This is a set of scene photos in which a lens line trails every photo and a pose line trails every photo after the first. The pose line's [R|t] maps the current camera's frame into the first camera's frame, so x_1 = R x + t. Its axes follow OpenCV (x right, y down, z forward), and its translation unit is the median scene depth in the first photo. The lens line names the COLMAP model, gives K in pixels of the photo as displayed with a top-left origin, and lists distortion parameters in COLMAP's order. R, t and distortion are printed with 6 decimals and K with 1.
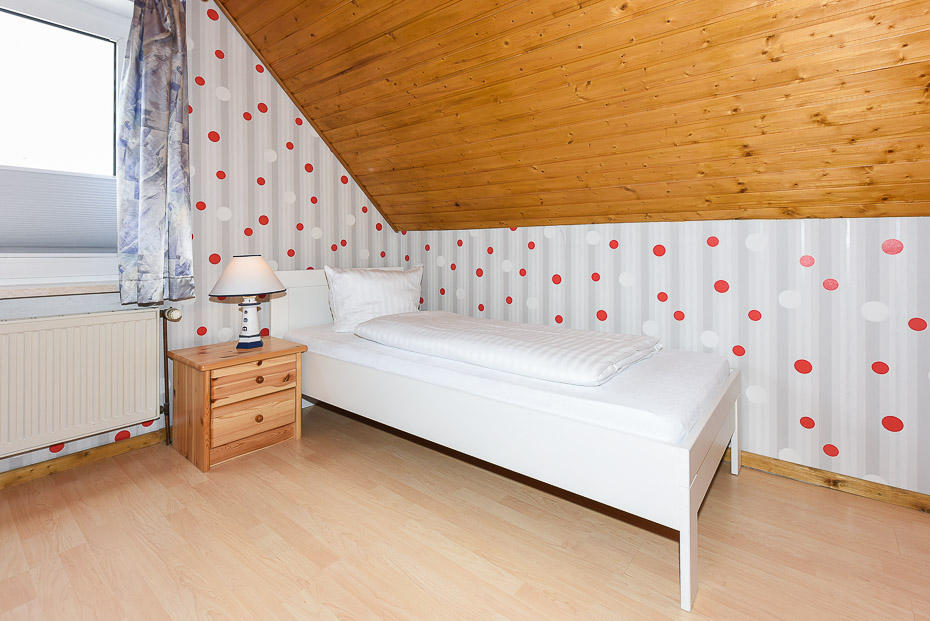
lens RADIAL K [[439.2, 0, 465.0], [0, 439.2, 310.5], [0, 0, 1]] dist [-0.000500, -0.000120]
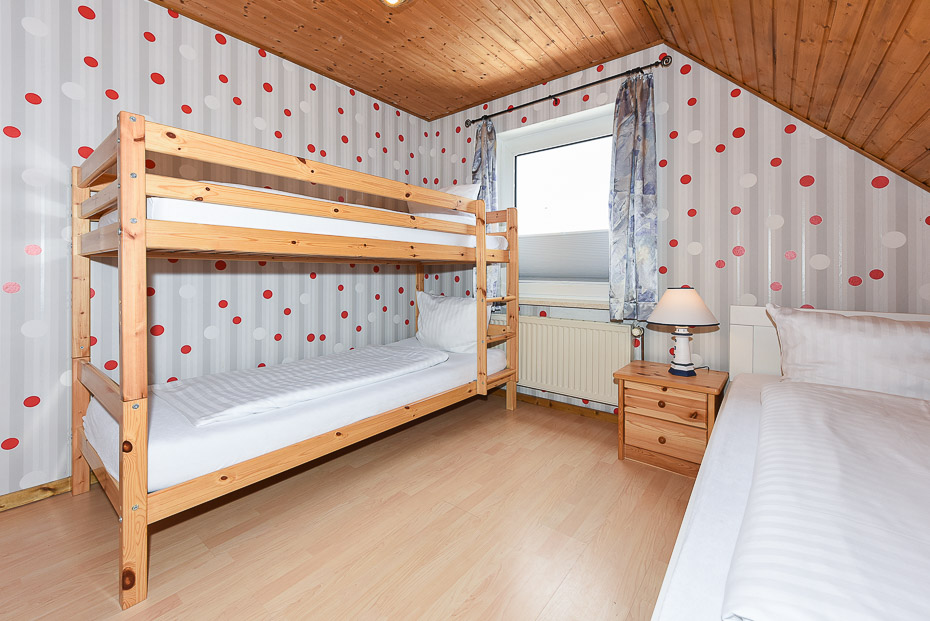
lens RADIAL K [[385.9, 0, 466.2], [0, 385.9, 324.2], [0, 0, 1]] dist [-0.002951, -0.000773]
pose [[0.002072, 0.131427, -0.991324, 0.423734], [-0.137186, 0.981990, 0.129903, -0.087415], [0.990543, 0.135727, 0.020064, 0.474627]]
